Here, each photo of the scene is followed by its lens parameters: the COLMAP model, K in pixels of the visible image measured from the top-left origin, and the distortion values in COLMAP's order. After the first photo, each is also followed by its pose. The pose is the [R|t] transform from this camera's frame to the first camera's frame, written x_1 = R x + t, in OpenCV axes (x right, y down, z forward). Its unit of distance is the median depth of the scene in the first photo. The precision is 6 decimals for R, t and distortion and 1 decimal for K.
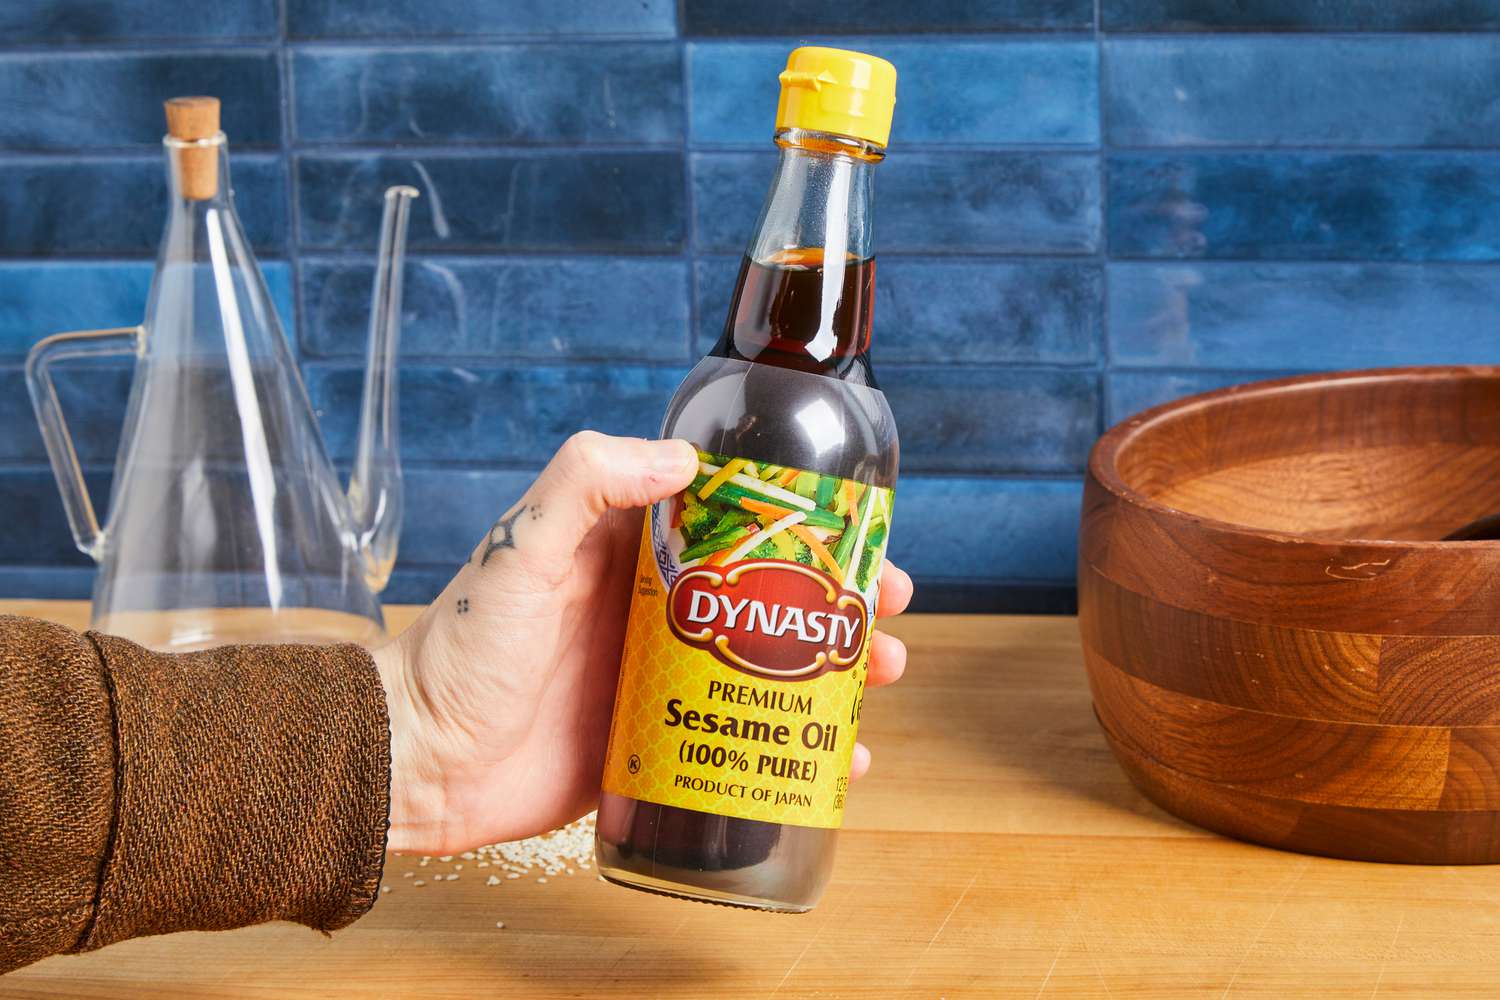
lens RADIAL K [[4167.9, 0, 750.0], [0, 4167.9, 500.0], [0, 0, 1]] dist [-0.067987, -0.516832]
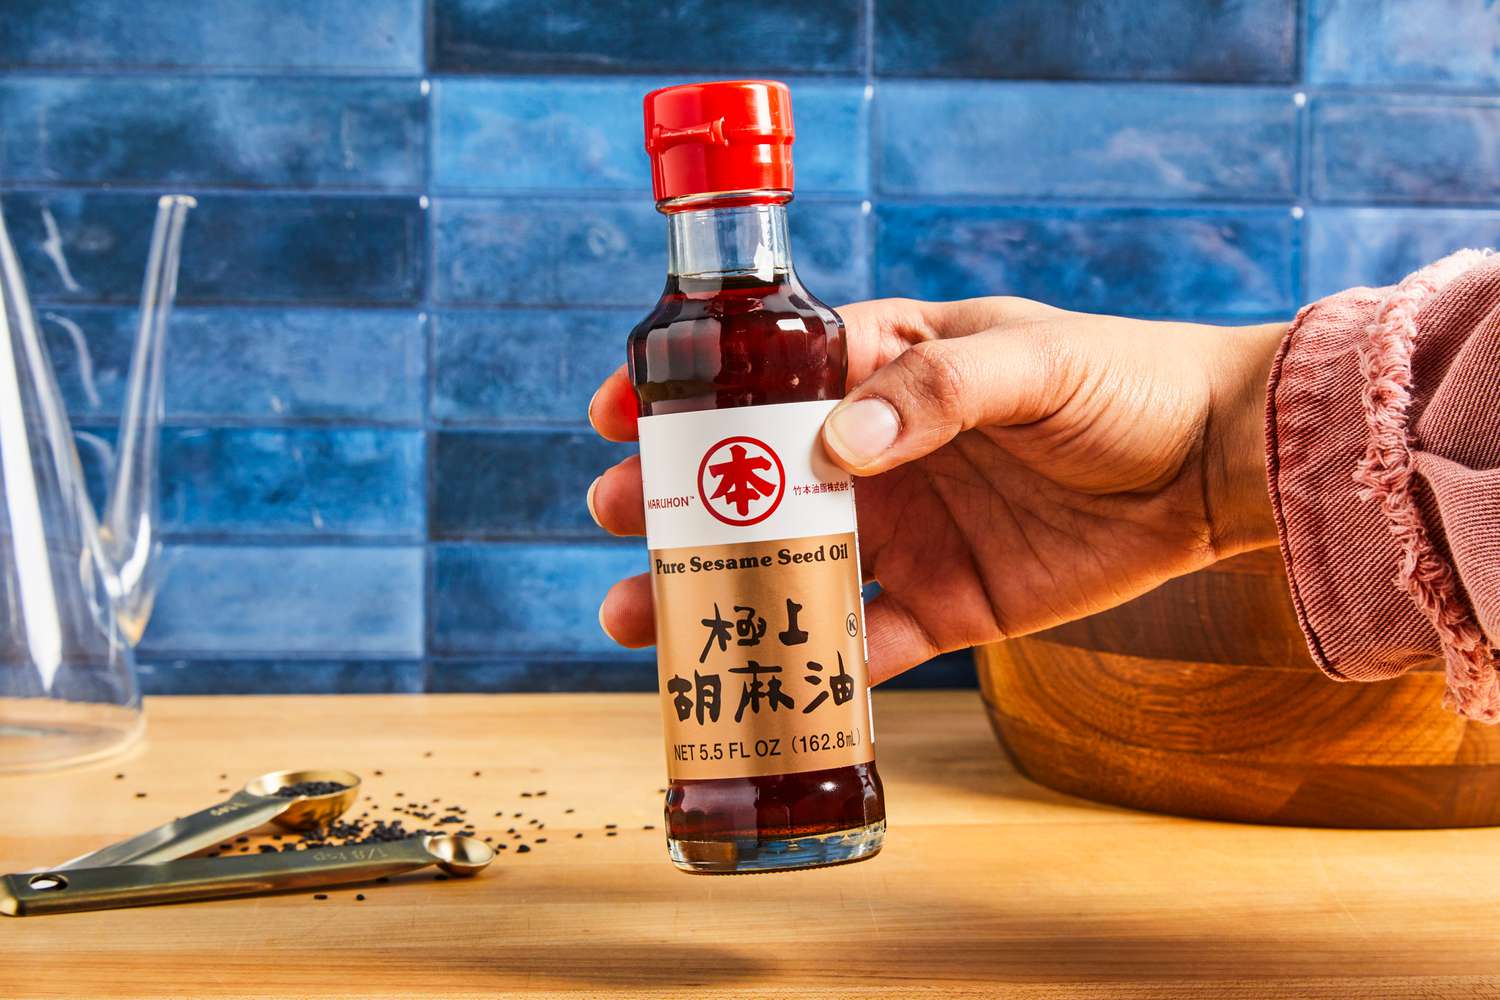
lens RADIAL K [[4167.9, 0, 750.0], [0, 4167.9, 500.0], [0, 0, 1]] dist [-0.067987, -0.516832]
pose [[0.950570, 0.018471, 0.309961, -0.243784], [0.026199, 0.989899, -0.139335, 0.120598], [-0.309404, 0.140568, 0.940484, 0.109022]]
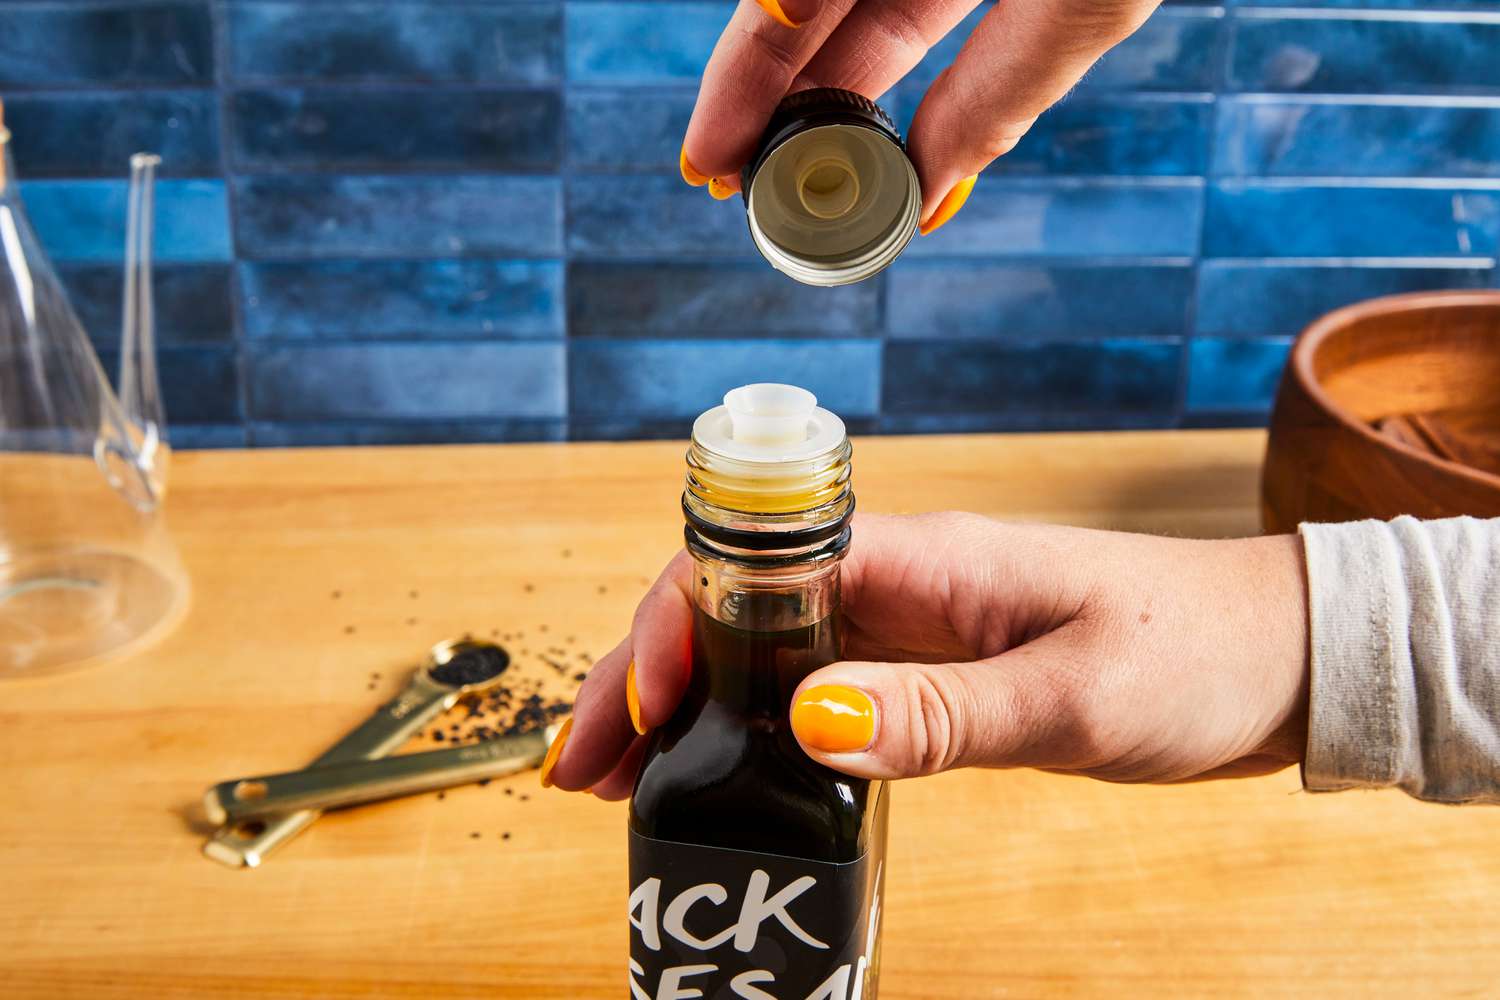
lens RADIAL K [[1998.8, 0, 750.0], [0, 1998.8, 500.0], [0, 0, 1]] dist [-0.049836, 0.007748]
pose [[0.951656, -0.069053, 0.299304, -0.154469], [0.014337, 0.983327, 0.181279, -0.072604], [-0.306832, -0.168224, 0.936779, 0.416702]]
